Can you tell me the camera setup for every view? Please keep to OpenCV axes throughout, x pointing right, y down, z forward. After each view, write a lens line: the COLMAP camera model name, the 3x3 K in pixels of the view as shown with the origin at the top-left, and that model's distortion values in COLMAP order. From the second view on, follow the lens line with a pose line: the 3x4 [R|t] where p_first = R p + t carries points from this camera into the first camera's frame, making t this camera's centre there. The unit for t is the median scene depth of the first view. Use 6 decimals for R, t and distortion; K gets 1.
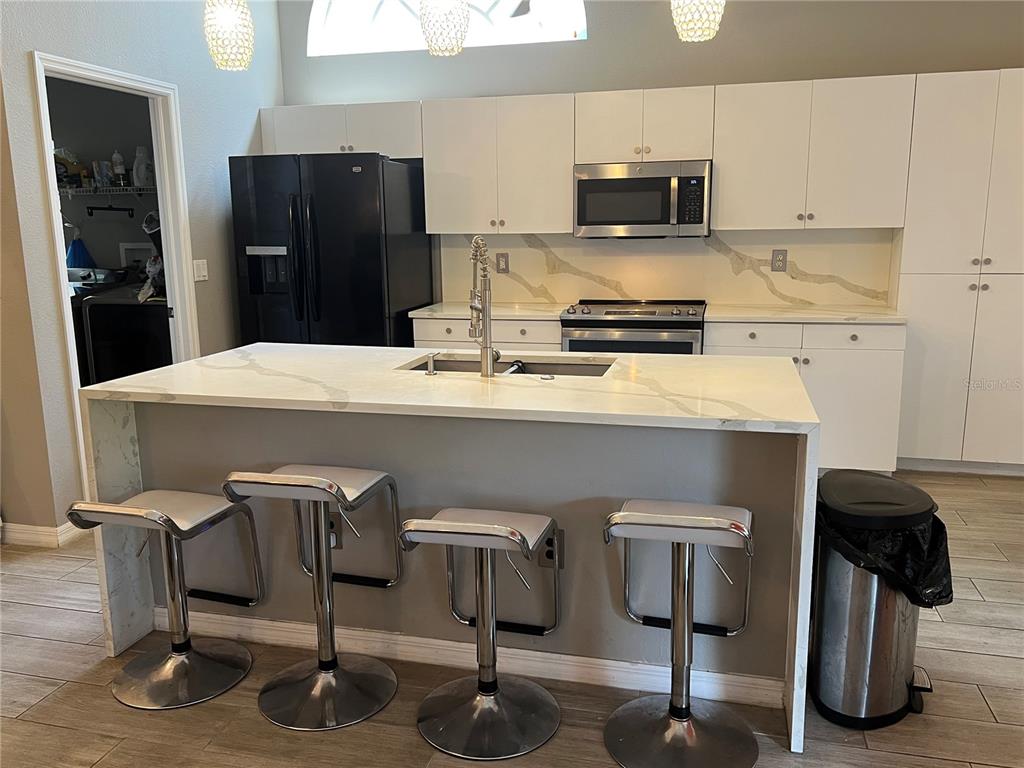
lens RADIAL K [[838.0, 0, 512.0], [0, 838.0, 384.0], [0, 0, 1]] dist [0.089669, -0.162097]
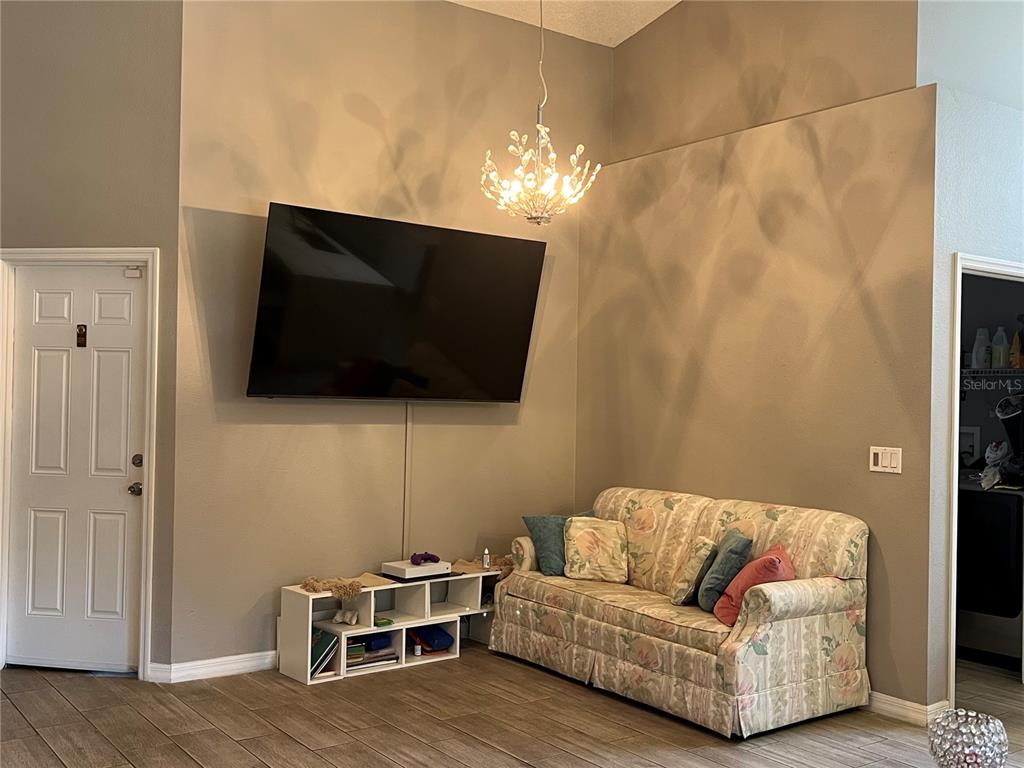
lens RADIAL K [[1028.4, 0, 517.1], [0, 1028.4, 386.7], [0, 0, 1]] dist [0.118000, -0.260801]
pose [[0.775433, 0.020043, -0.631112, -0.110262], [-0.144919, 0.978465, -0.146985, 0.039631], [0.614575, 0.205437, 0.761638, -0.241701]]
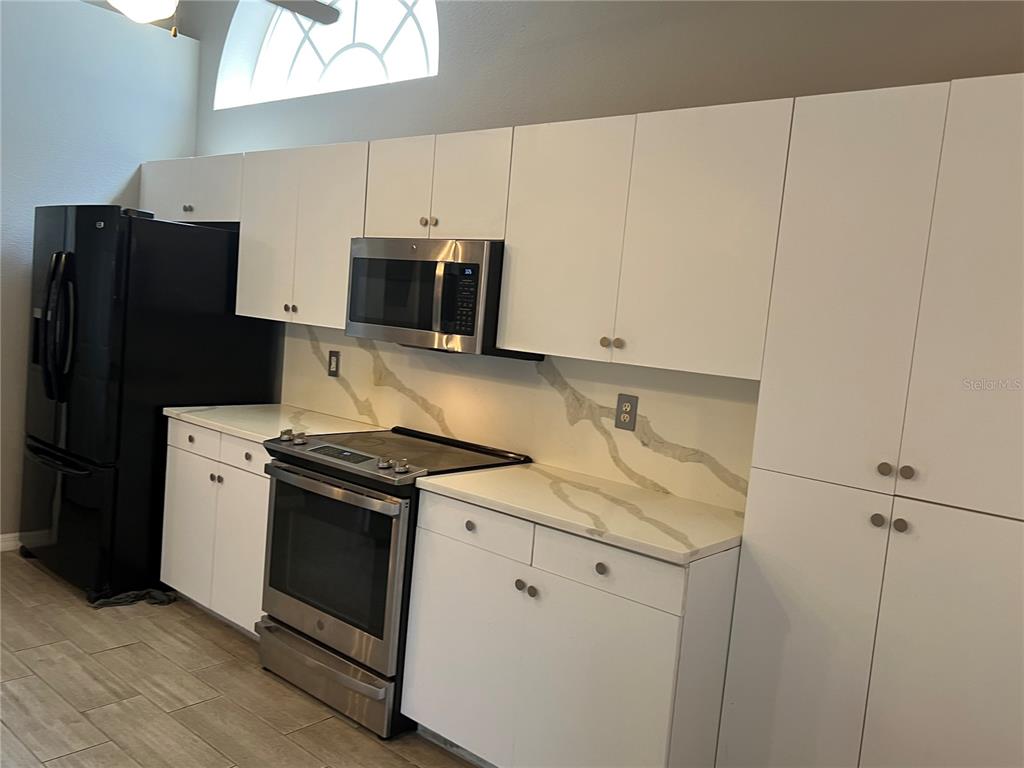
lens RADIAL K [[838.0, 0, 512.0], [0, 838.0, 384.0], [0, 0, 1]] dist [0.089669, -0.162097]
pose [[0.890851, 0.129982, -0.435303, 0.510038], [-0.181876, 0.980098, -0.079552, -0.104274], [0.416299, 0.150040, 0.896762, 0.427276]]
